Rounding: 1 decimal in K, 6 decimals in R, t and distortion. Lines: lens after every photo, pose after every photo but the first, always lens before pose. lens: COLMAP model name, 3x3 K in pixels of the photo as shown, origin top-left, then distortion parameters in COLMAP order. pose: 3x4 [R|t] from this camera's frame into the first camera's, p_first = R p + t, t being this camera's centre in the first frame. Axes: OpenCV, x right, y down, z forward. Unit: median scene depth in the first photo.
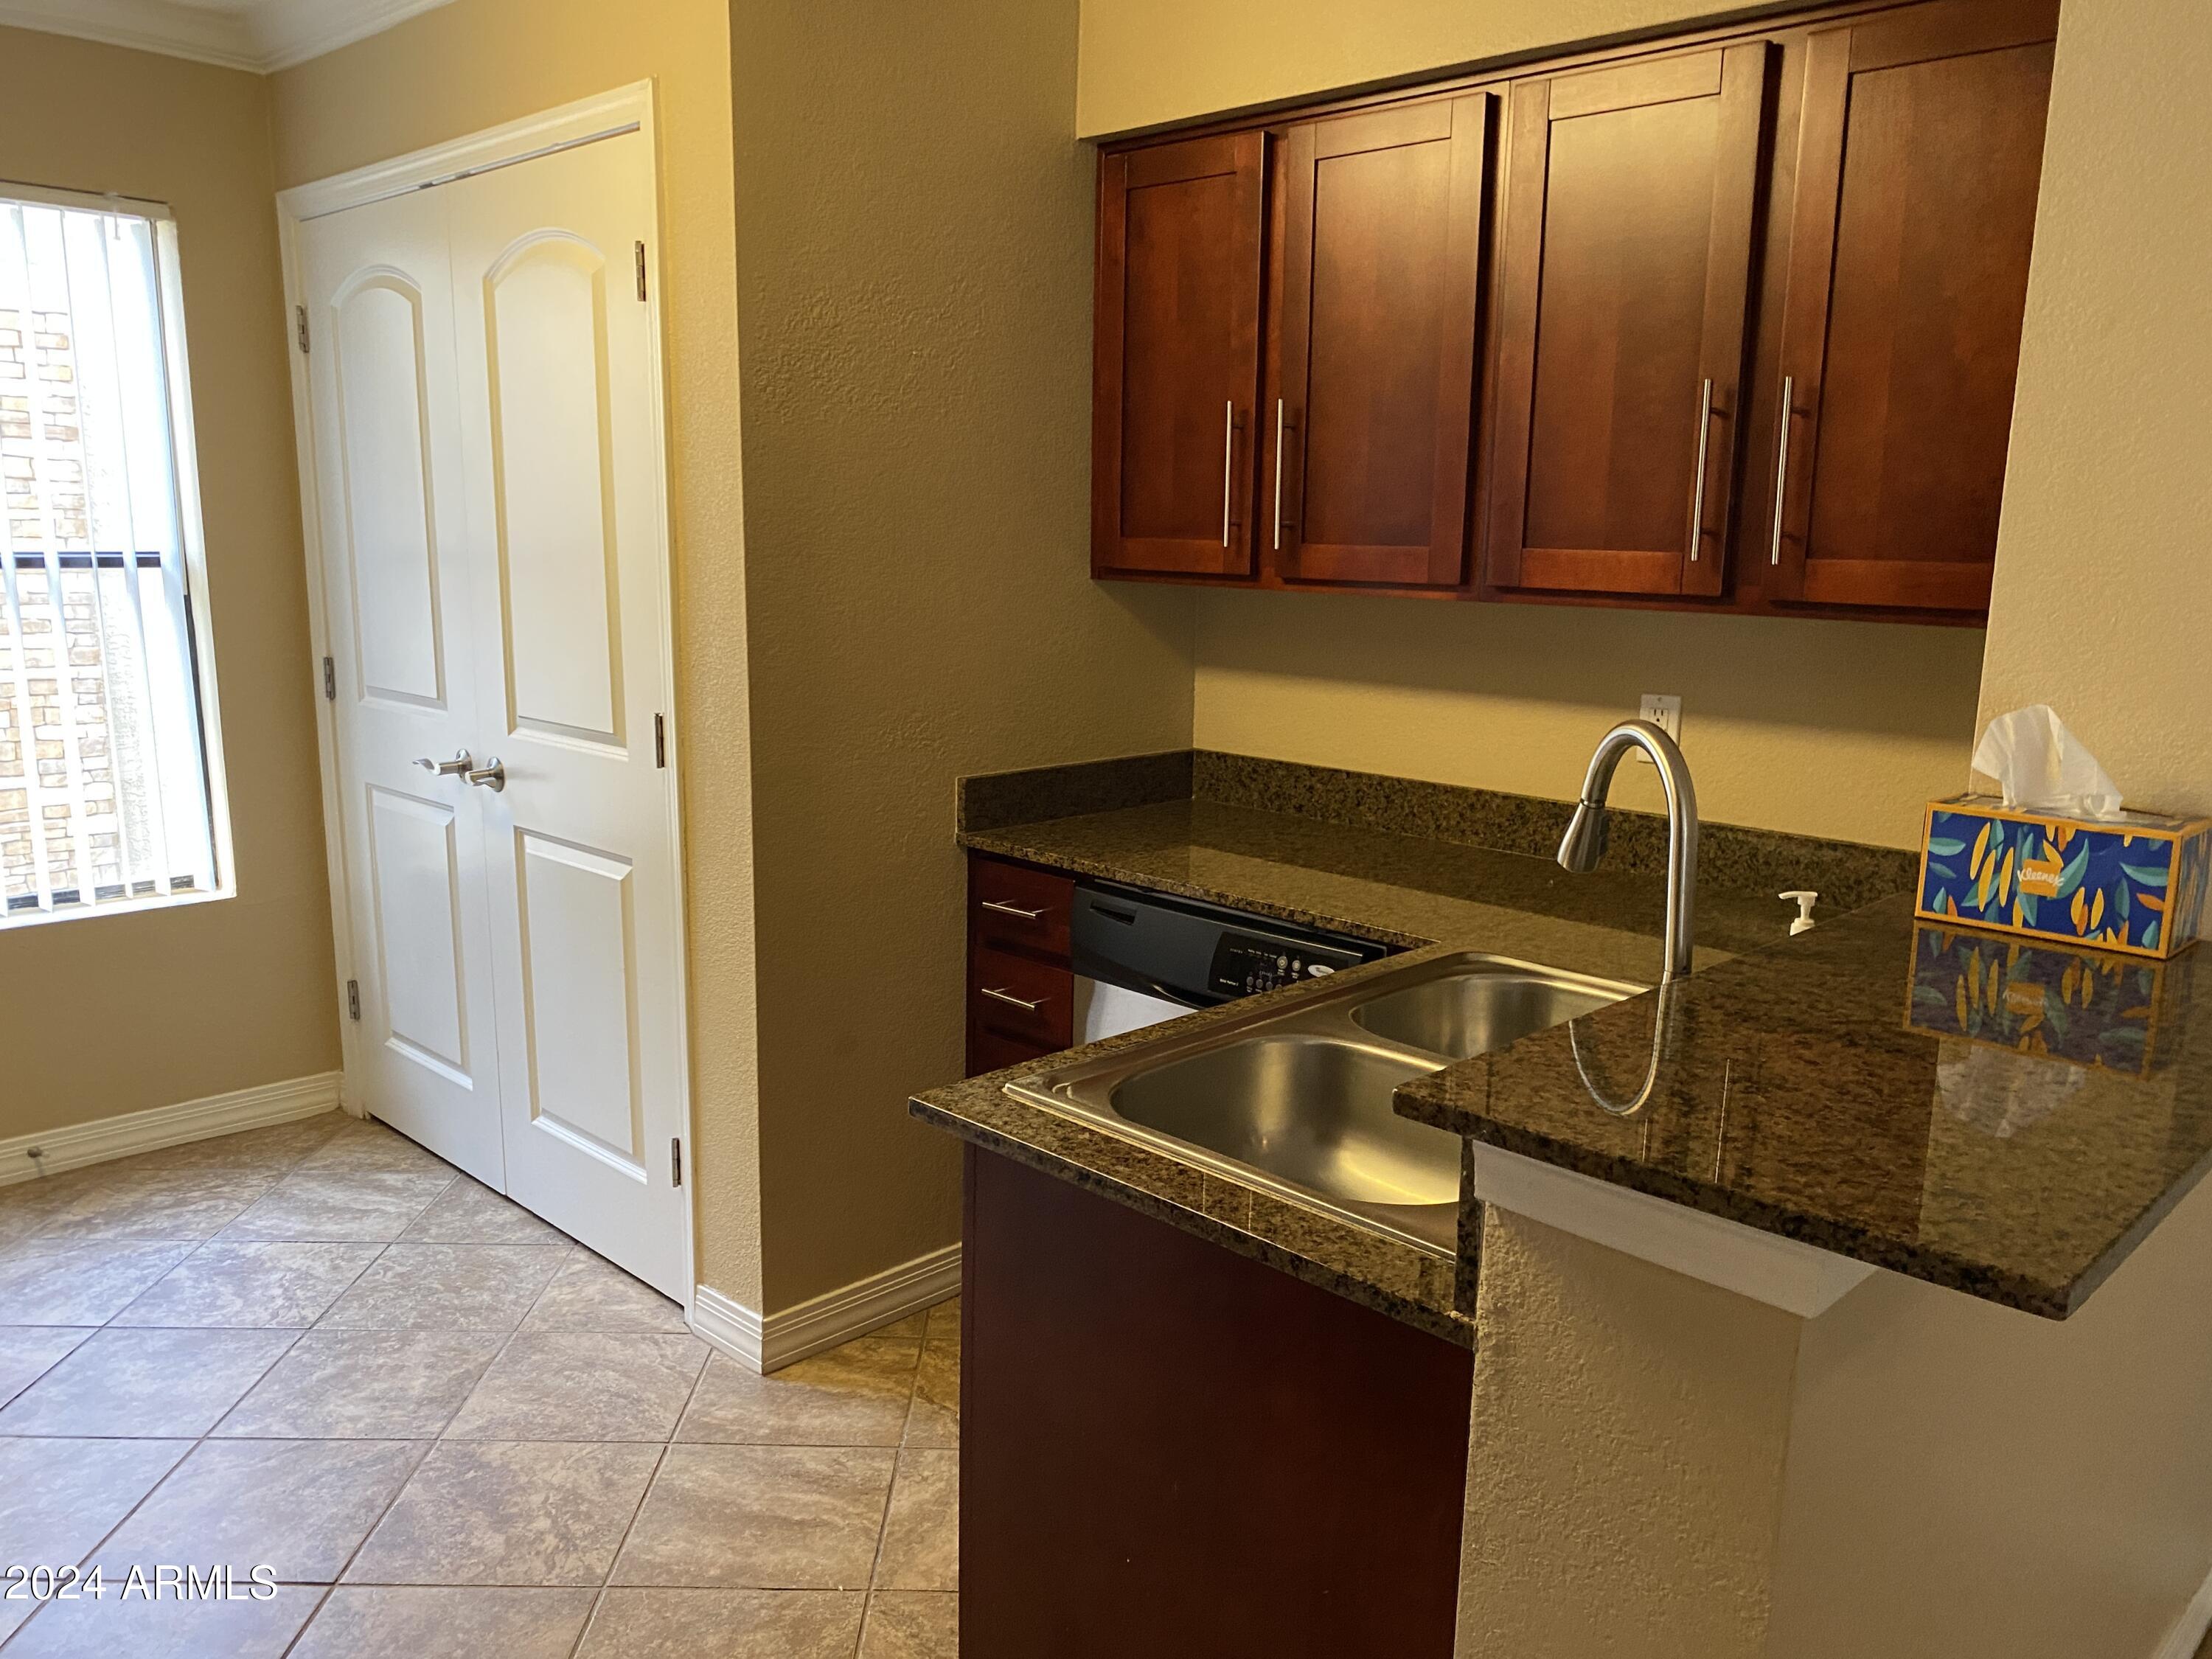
lens RADIAL K [[1675.3, 0, 1105.1], [0, 1675.3, 836.4], [0, 0, 1]] dist [0.072416, -0.006242]
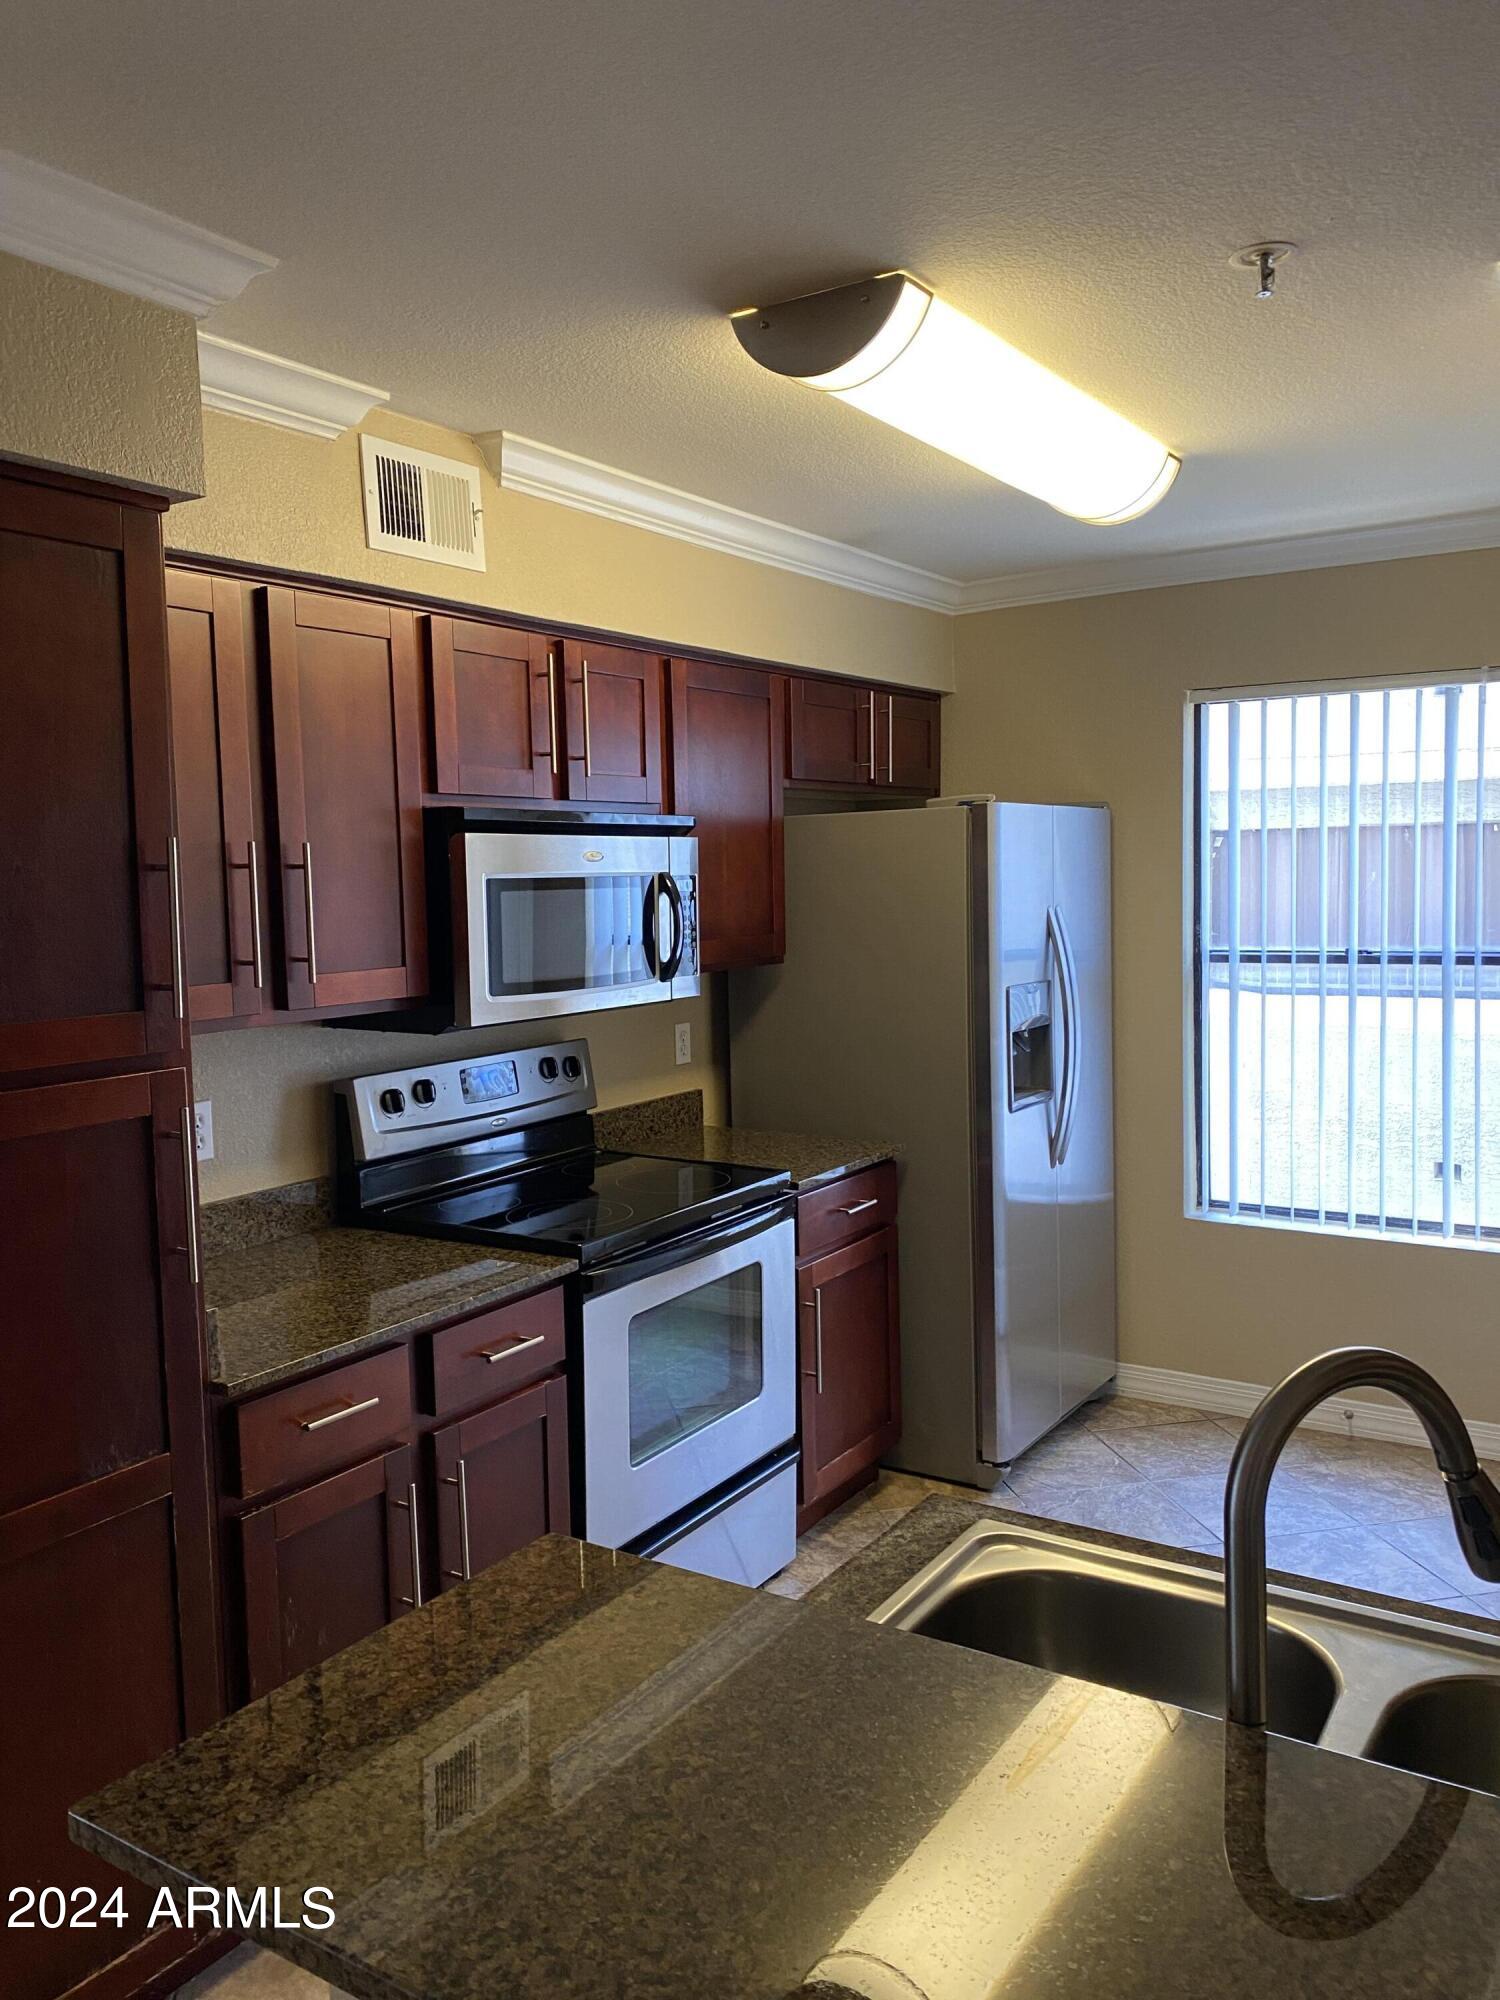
lens RADIAL K [[1514.8, 0, 754.1], [0, 1514.8, 987.2], [0, 0, 1]] dist [0.072416, -0.006242]
pose [[0.198182, 0.040005, -0.979349, 0.844526], [-0.151615, 0.988392, 0.009693, -0.162150], [0.968368, 0.146563, 0.201946, 0.568599]]
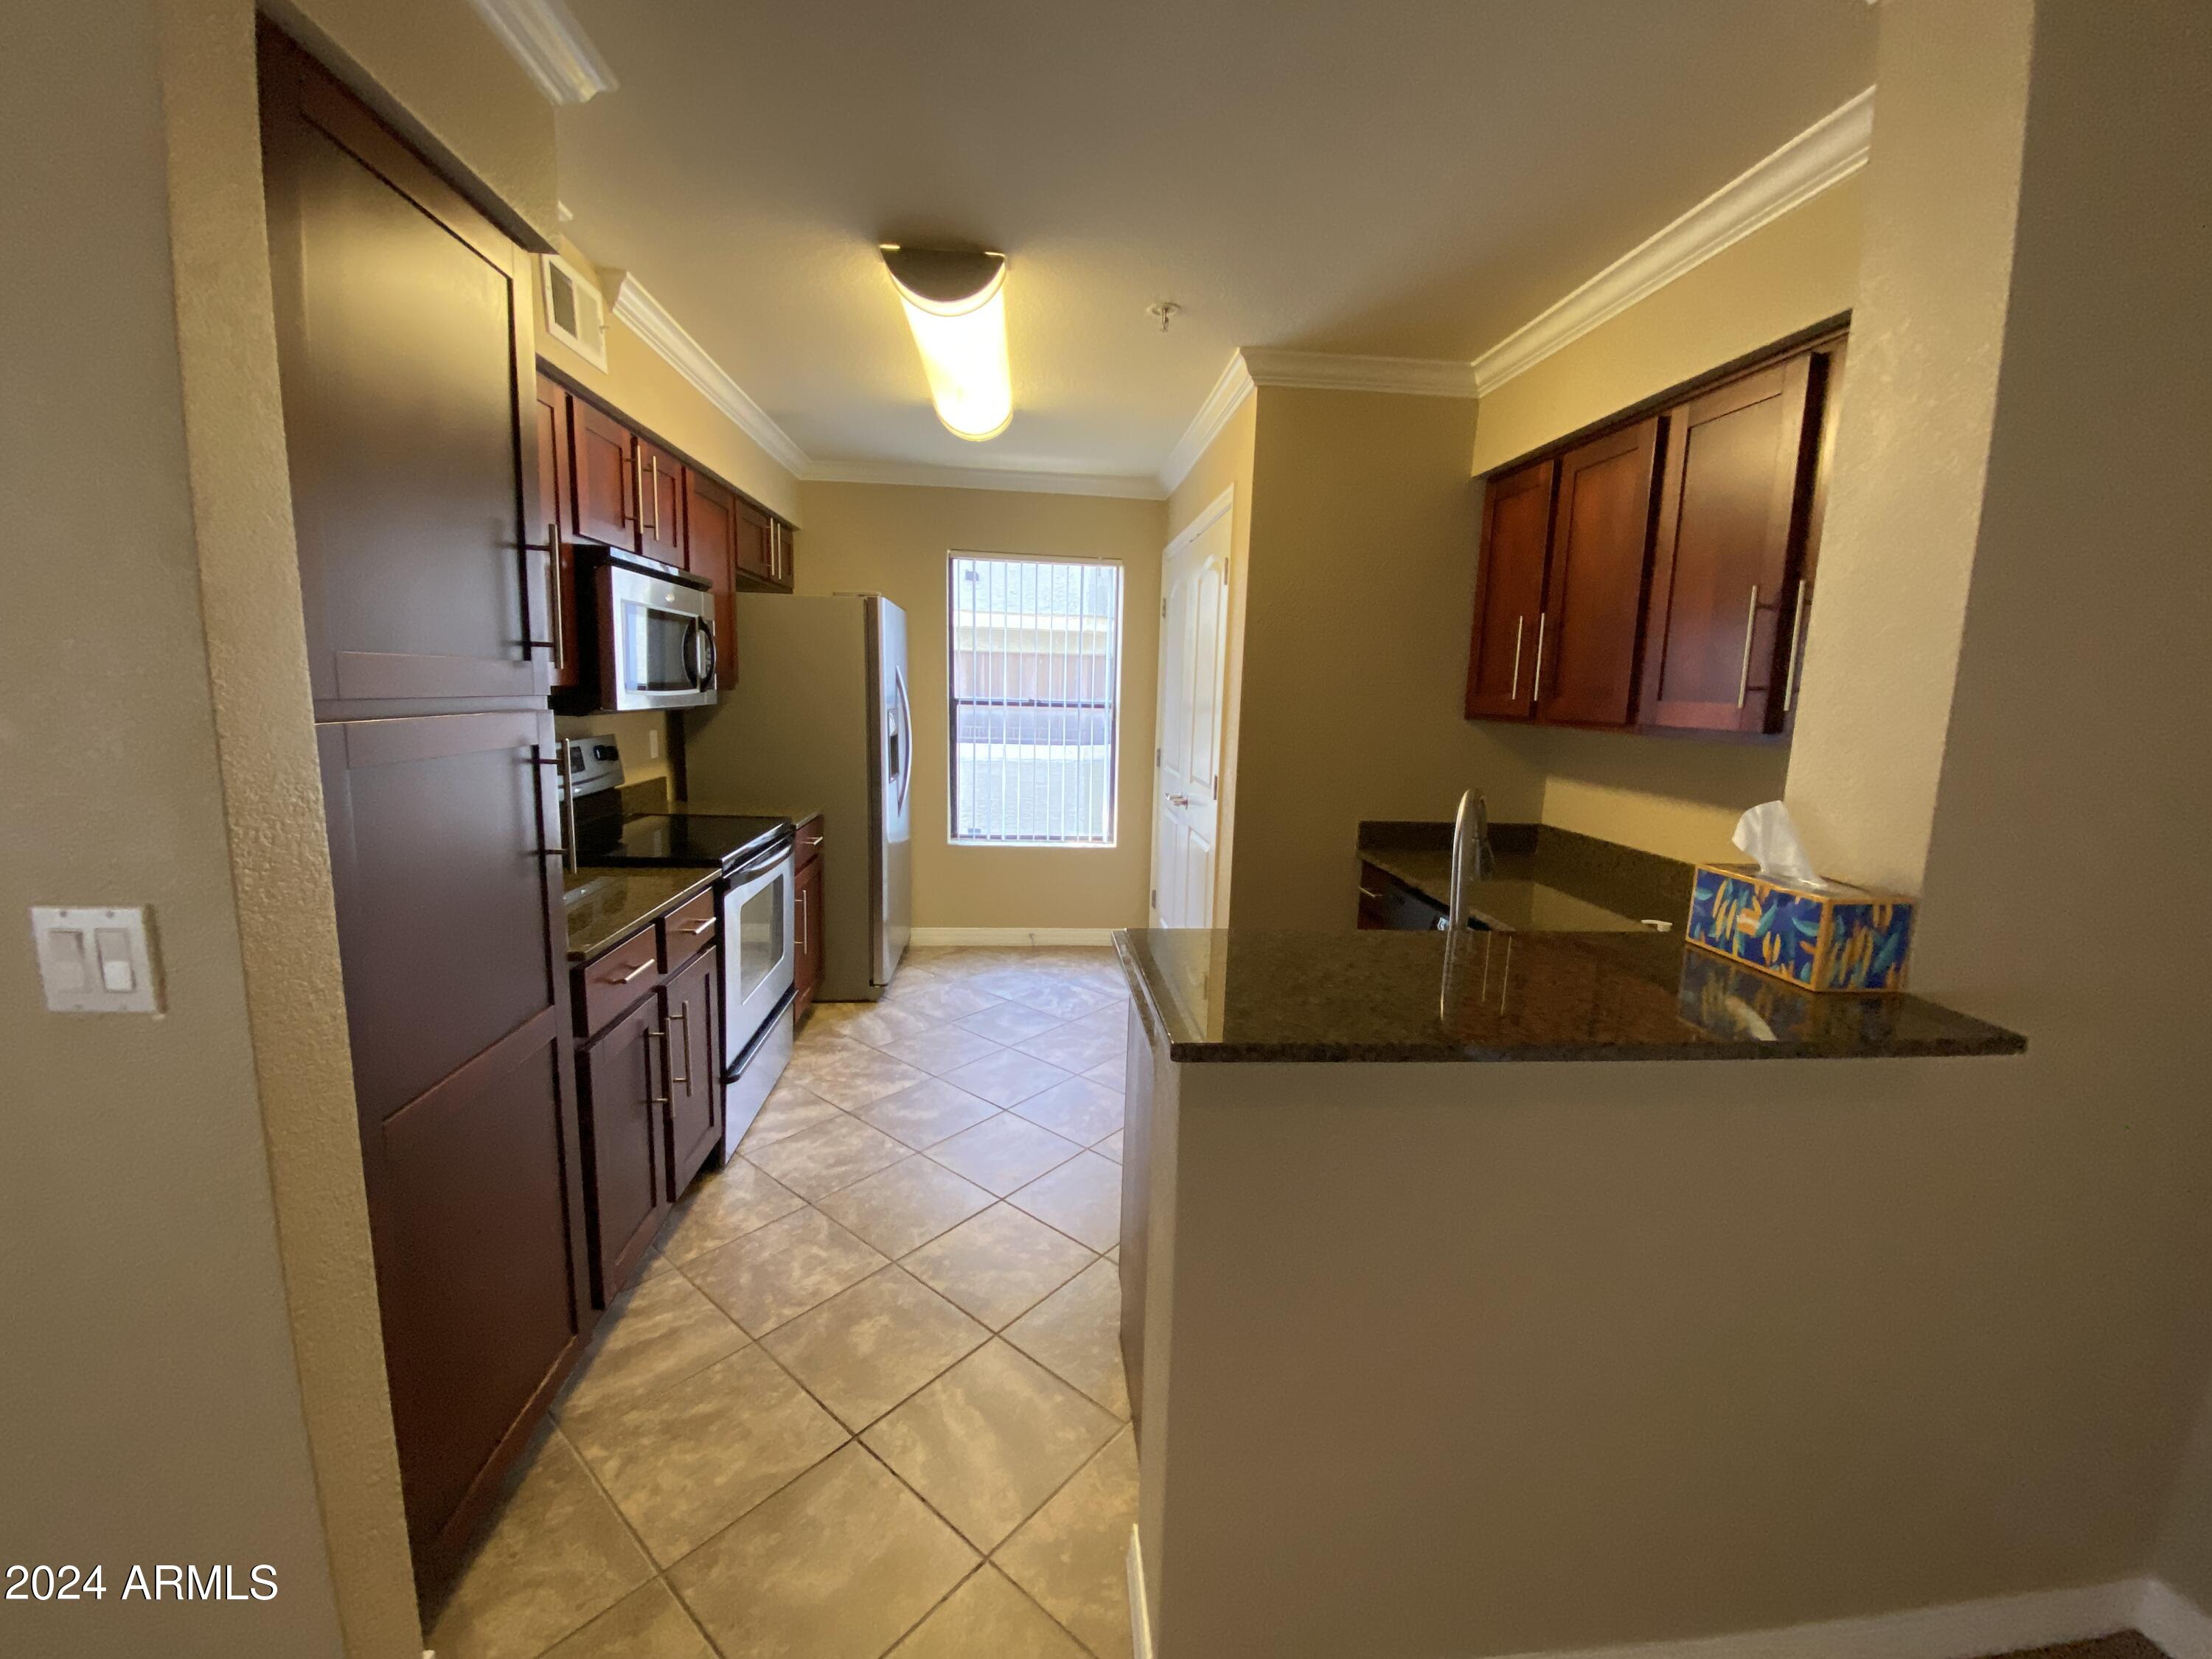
lens RADIAL K [[885.1, 0, 1094.4], [0, 885.1, 823.1], [0, 0, 1]] dist [0.001662, -0.000121]
pose [[0.749606, 0.097360, -0.654684, 0.596054], [-0.130699, 0.991420, -0.002212, 0.015126], [0.648851, 0.087224, 0.755899, 0.094797]]
